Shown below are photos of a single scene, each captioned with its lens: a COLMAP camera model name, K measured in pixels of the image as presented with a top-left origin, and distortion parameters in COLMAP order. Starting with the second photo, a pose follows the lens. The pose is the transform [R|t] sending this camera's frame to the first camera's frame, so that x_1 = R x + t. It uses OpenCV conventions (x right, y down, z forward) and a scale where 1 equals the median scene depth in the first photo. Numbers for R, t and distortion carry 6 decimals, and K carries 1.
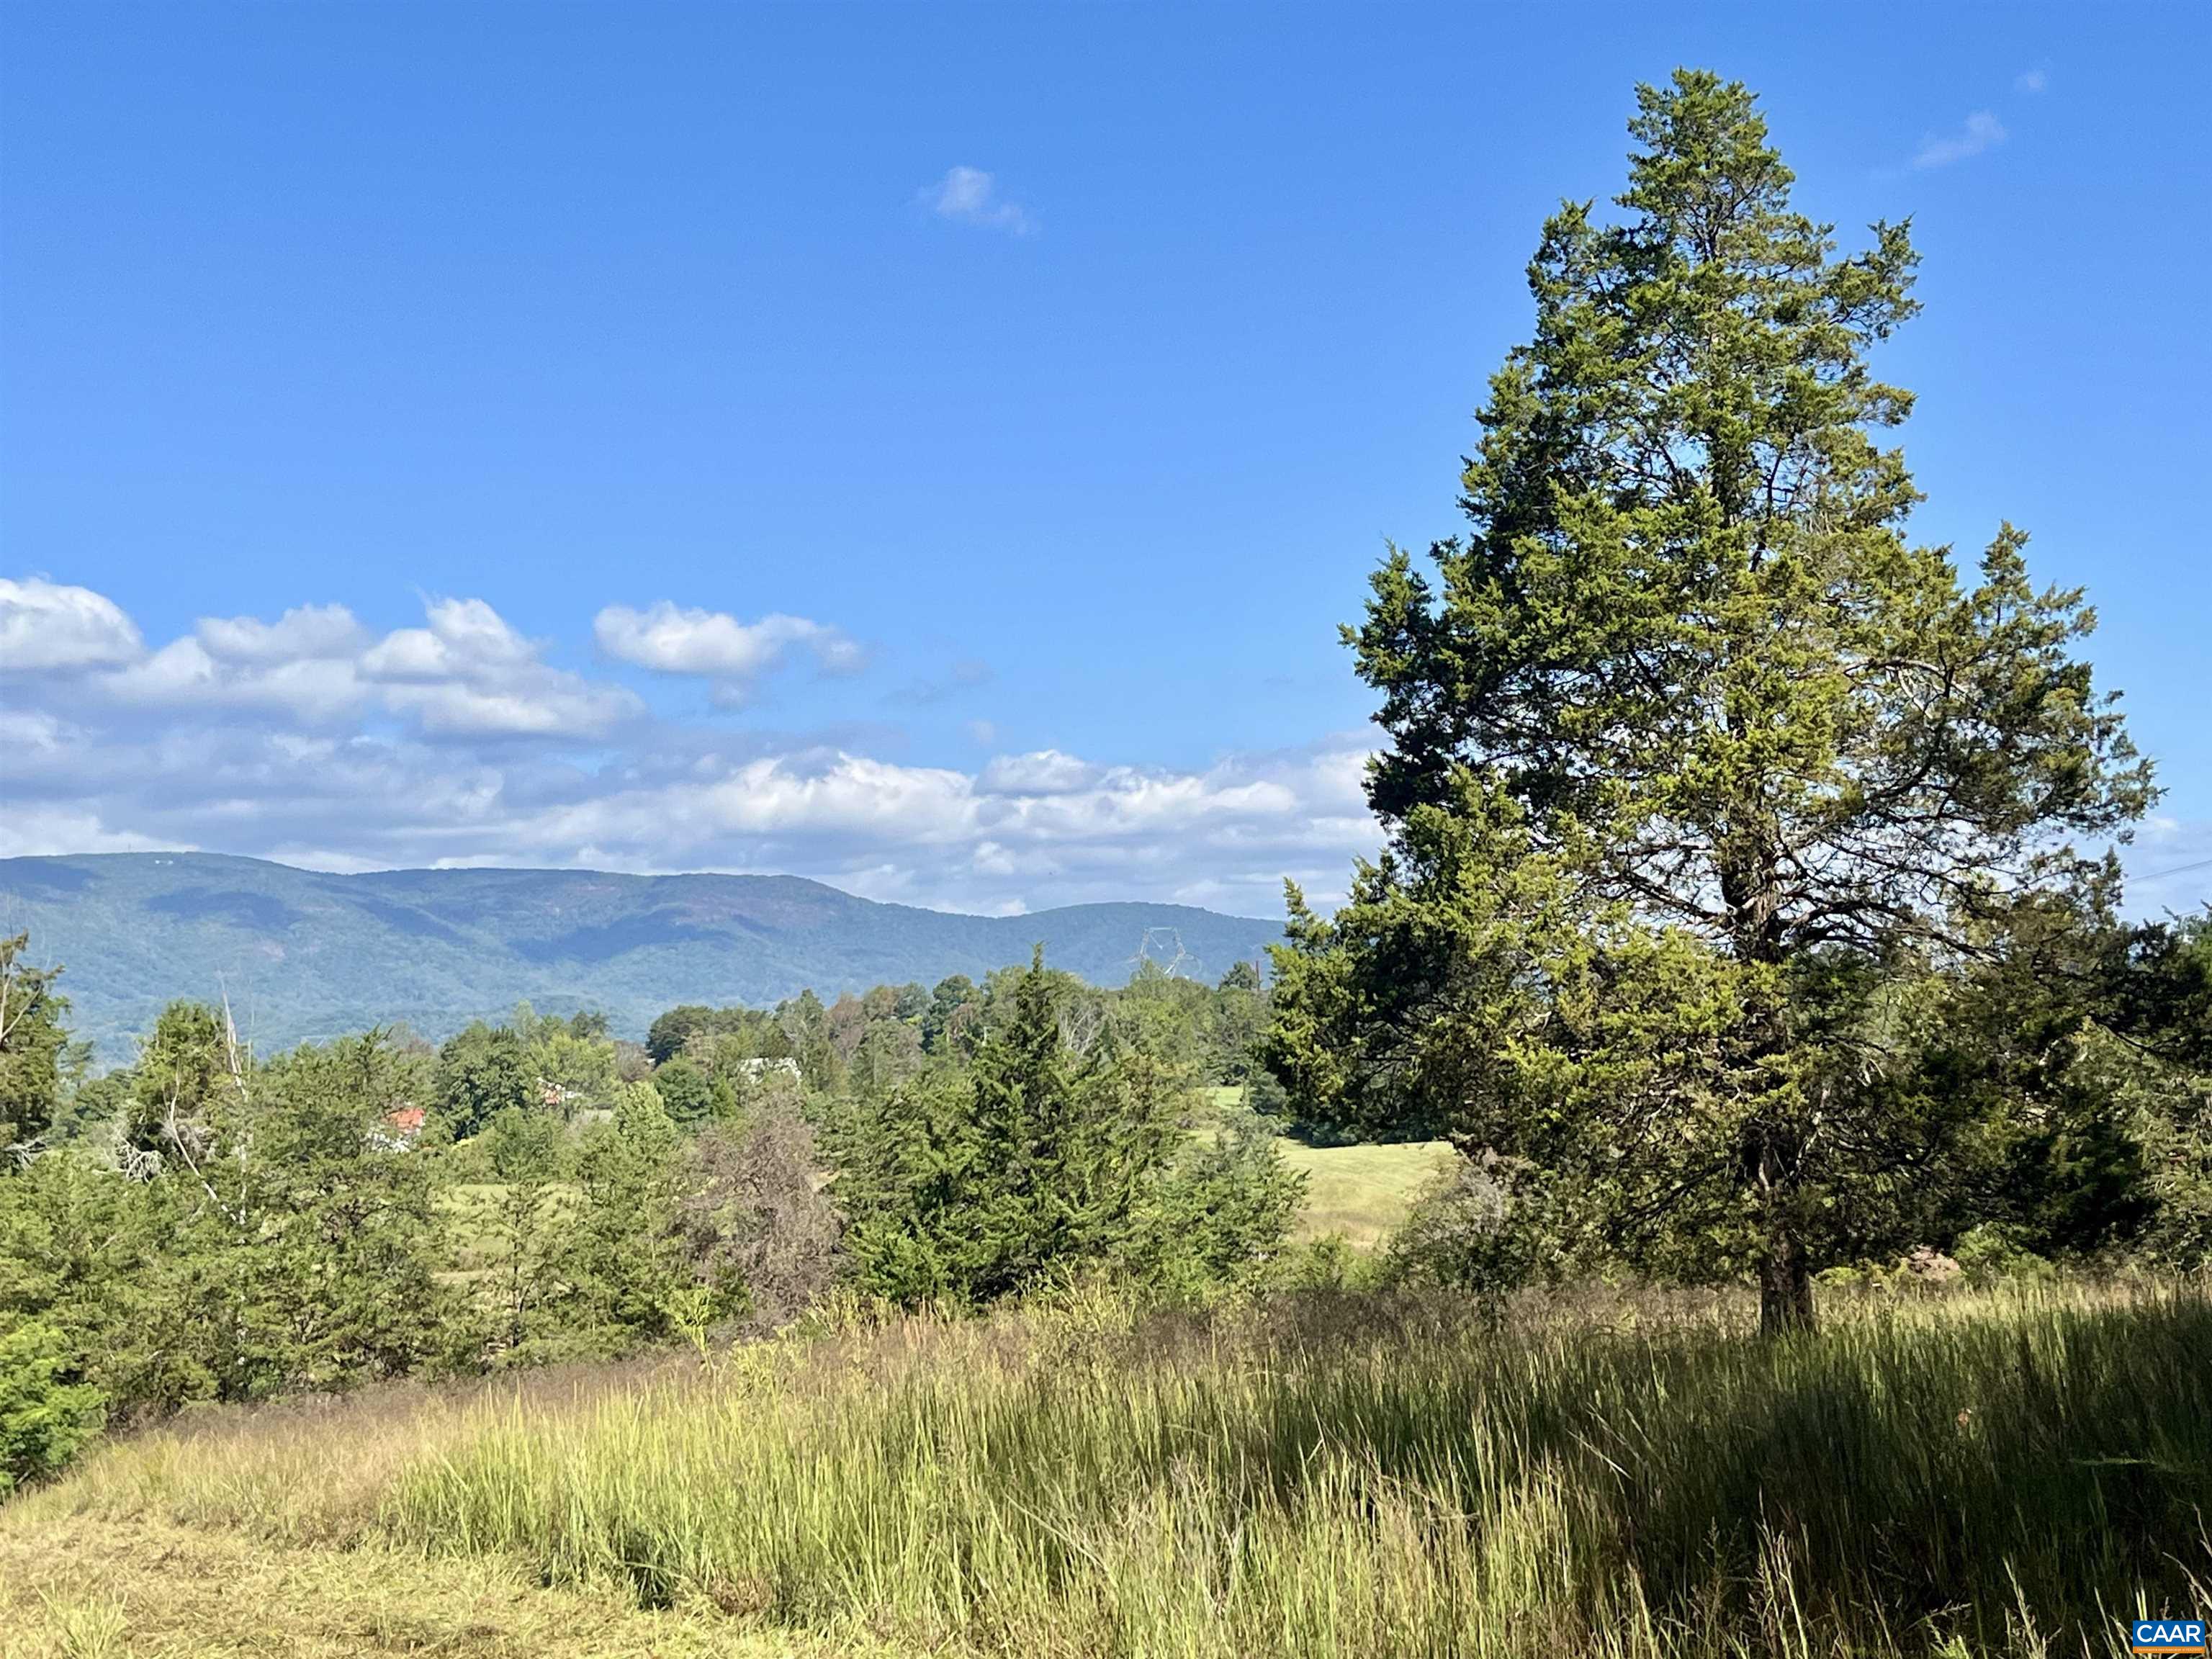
lens RADIAL K [[2987.9, 0, 1139.3], [0, 2987.9, 799.9], [0, 0, 1]] dist [0.136890, -0.492046]
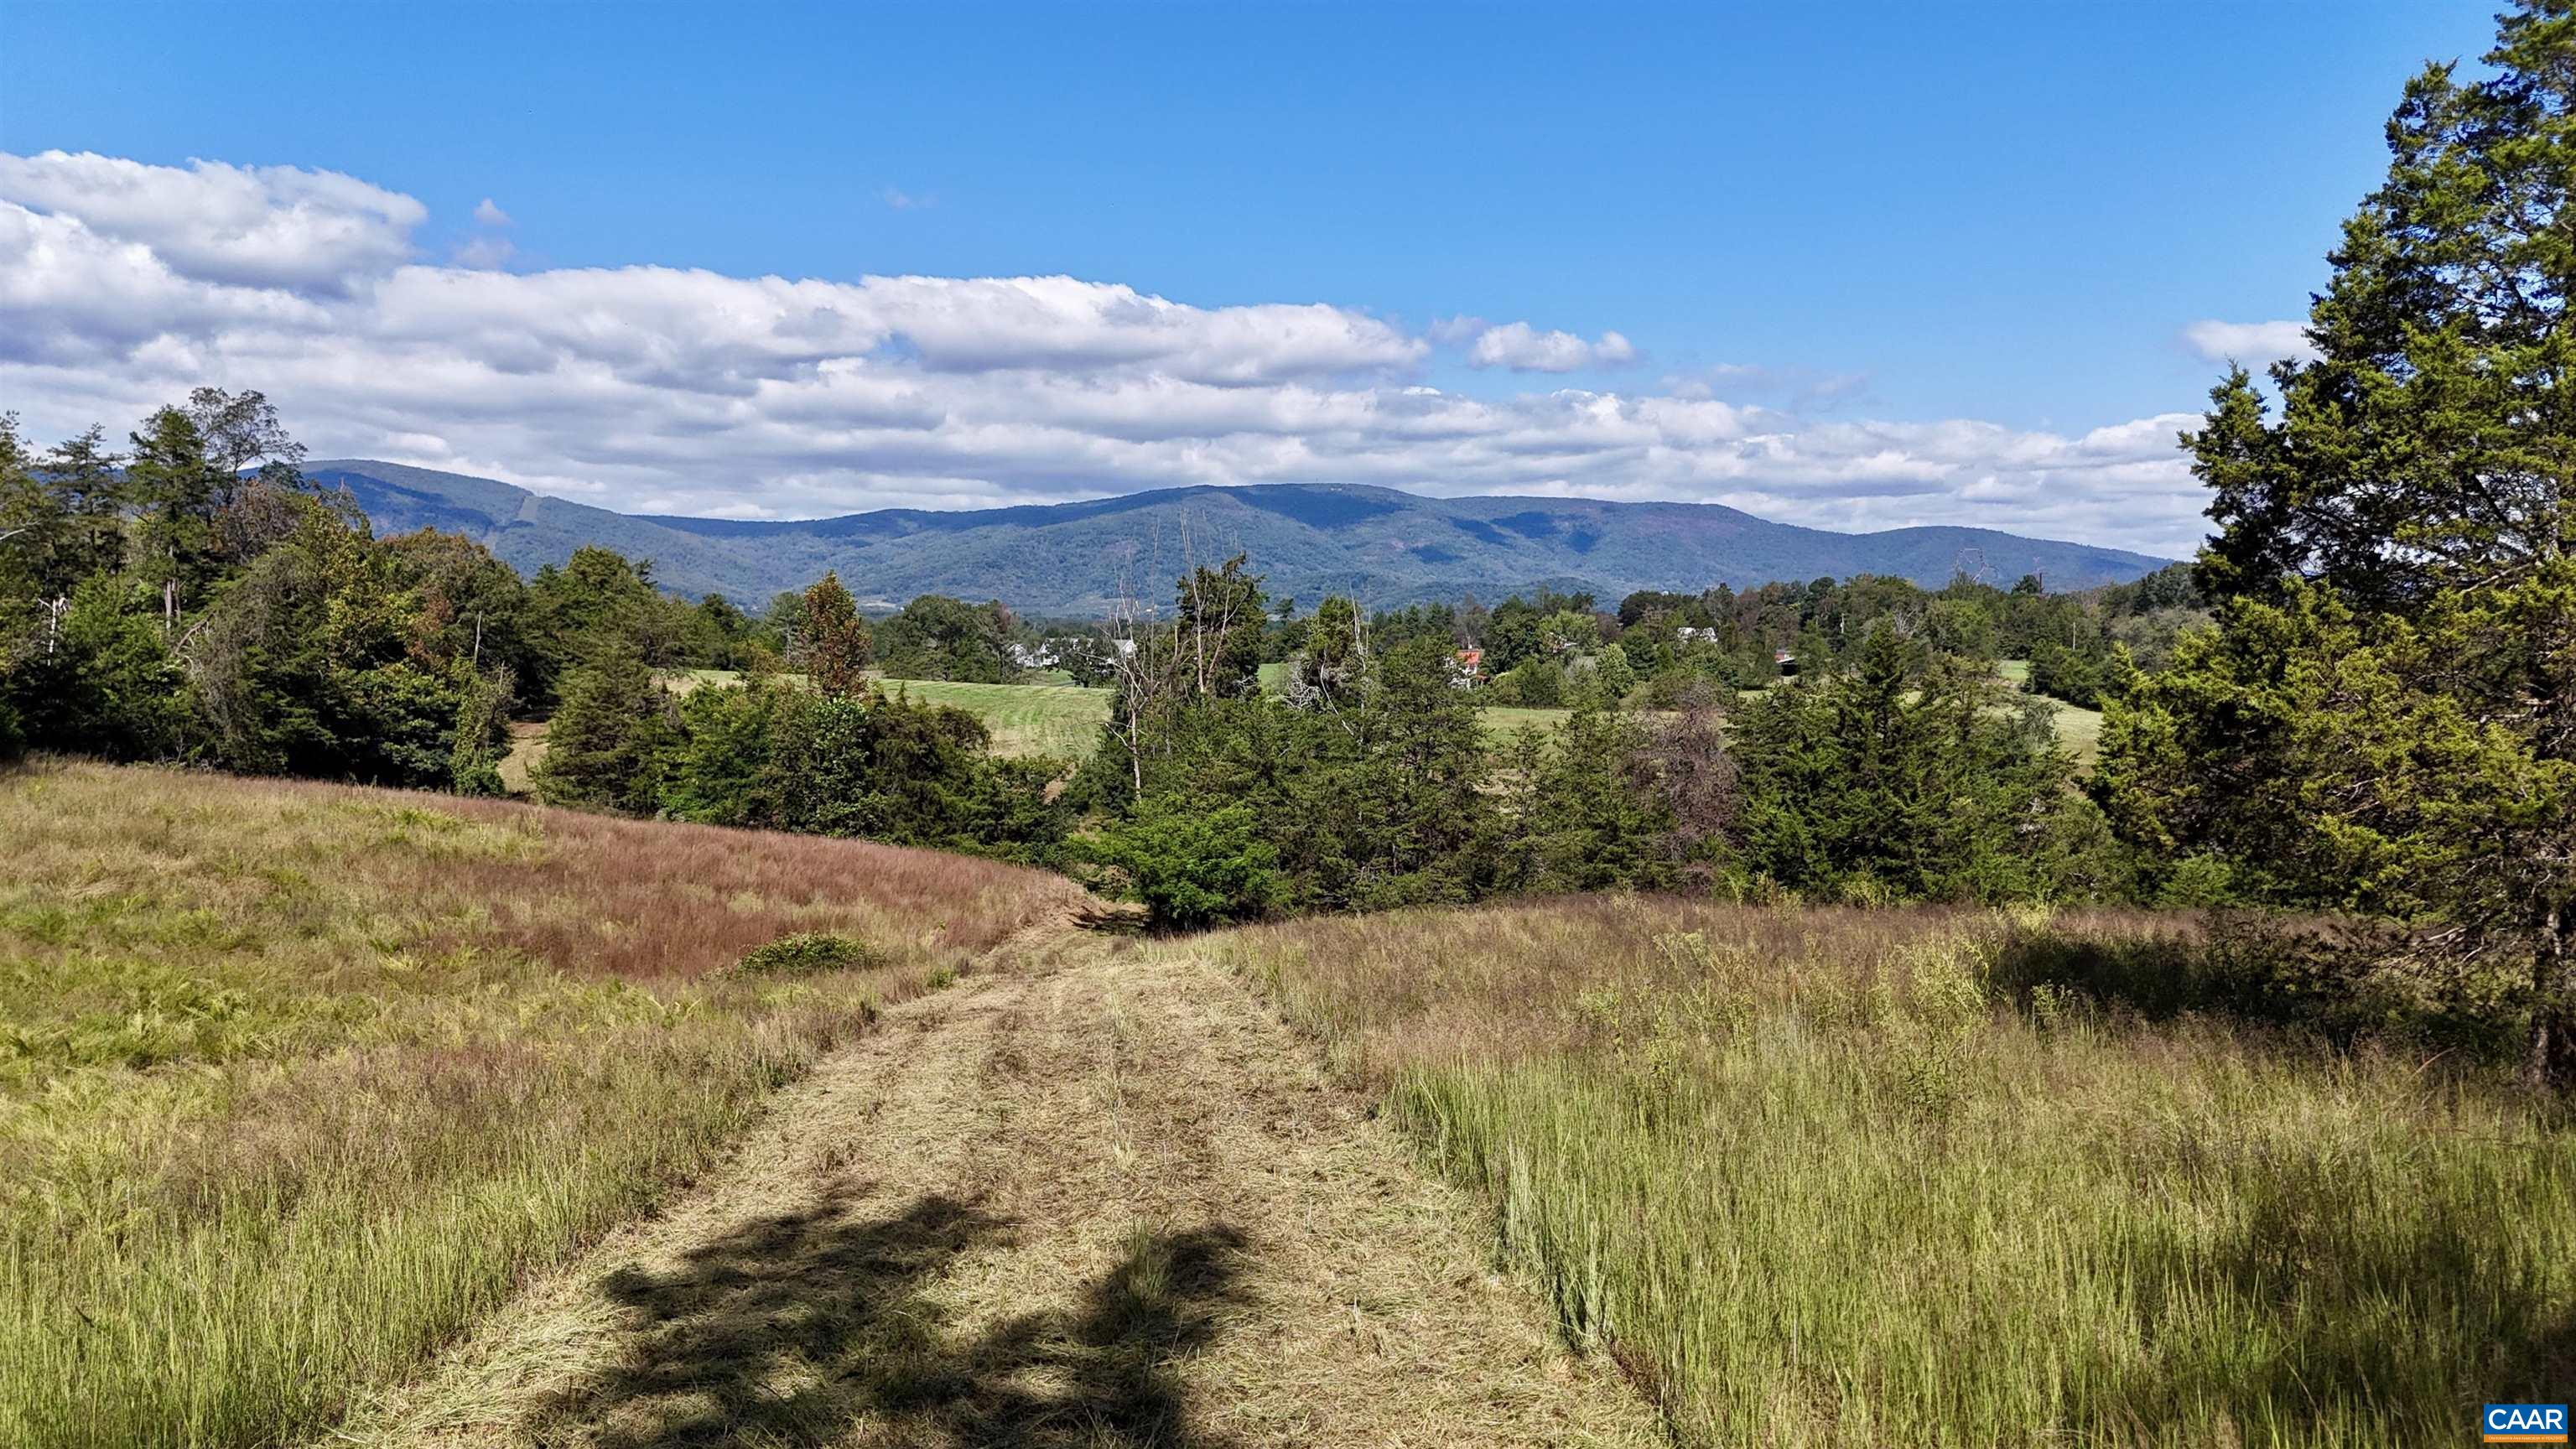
lens RADIAL K [[1872.5, 0, 1288.0], [0, 1872.5, 724.5], [0, 0, 1]] dist [0.069798, -0.071532]
pose [[0.943001, 0.058827, -0.327549, -0.007485], [-0.011498, 0.989424, 0.144594, -0.023307], [0.332591, -0.132586, 0.933704, 0.068834]]
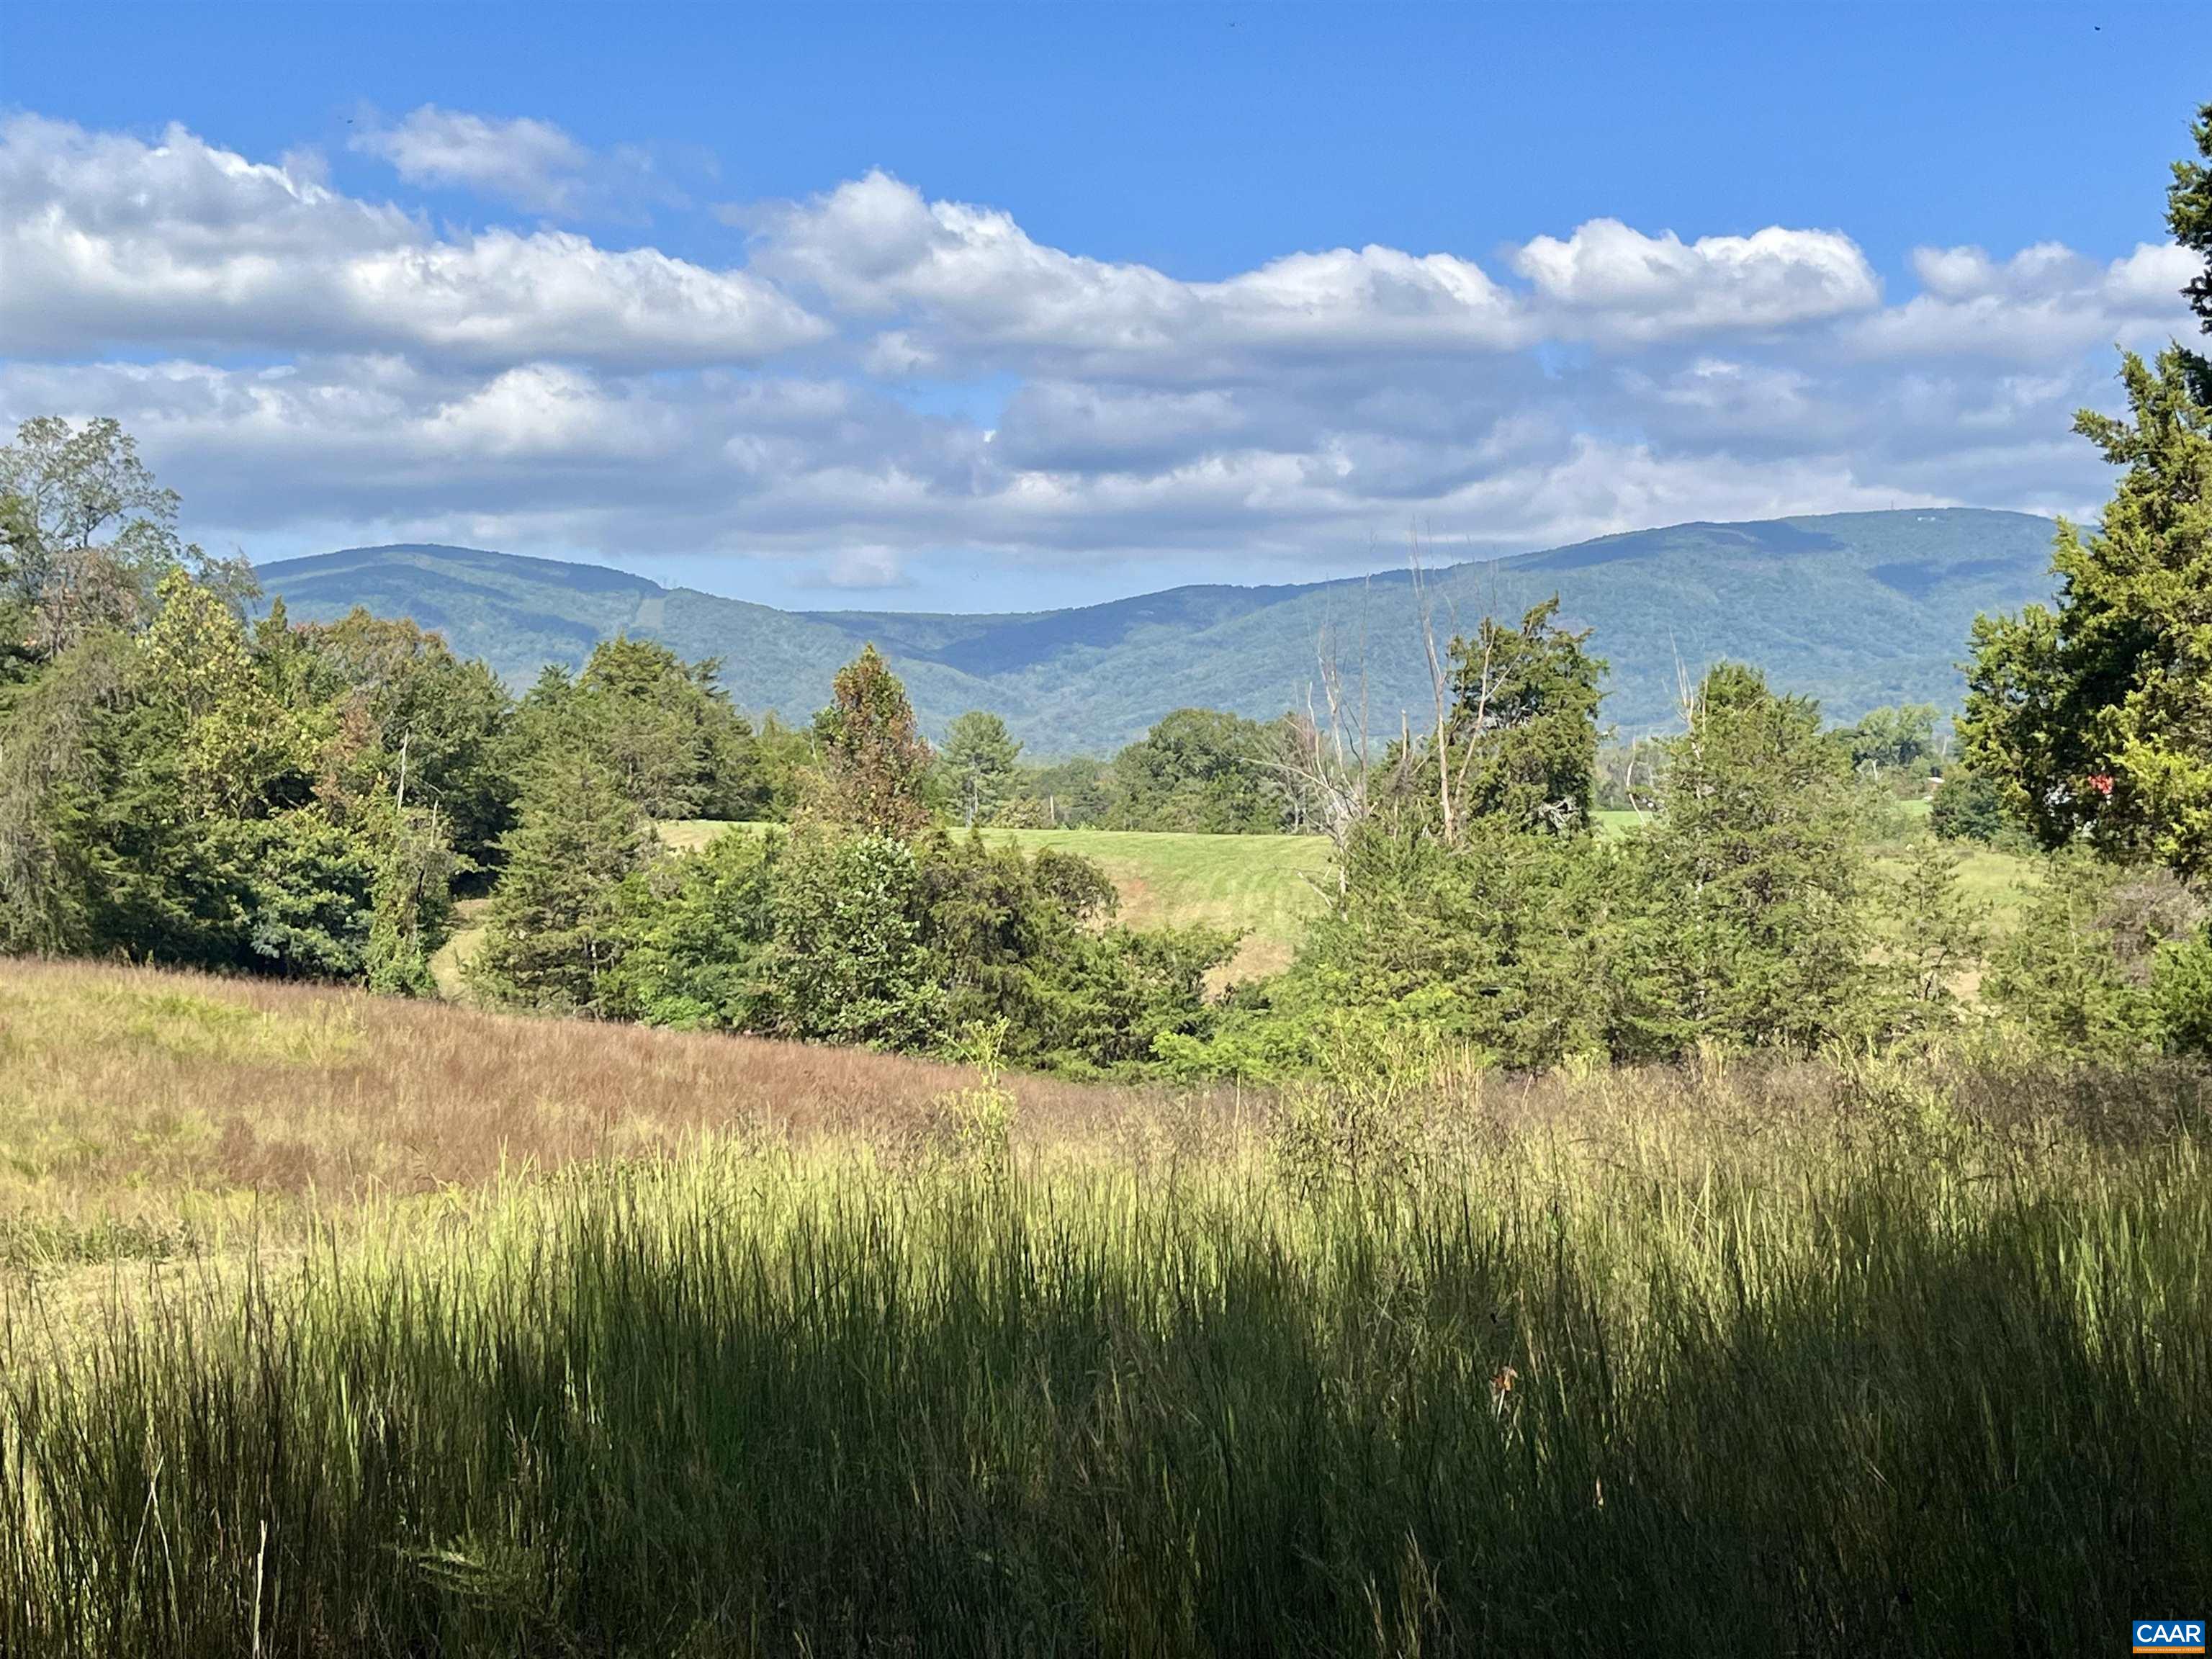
lens RADIAL K [[3080.1, 0, 1154.3], [0, 3080.1, 831.5], [0, 0, 1]] dist [0.081643, -0.040251]
pose [[0.848955, 0.030005, -0.527612, 0.125057], [0.034315, 0.993150, 0.111693, 0.004719], [0.527350, -0.112927, 0.842110, 0.103864]]
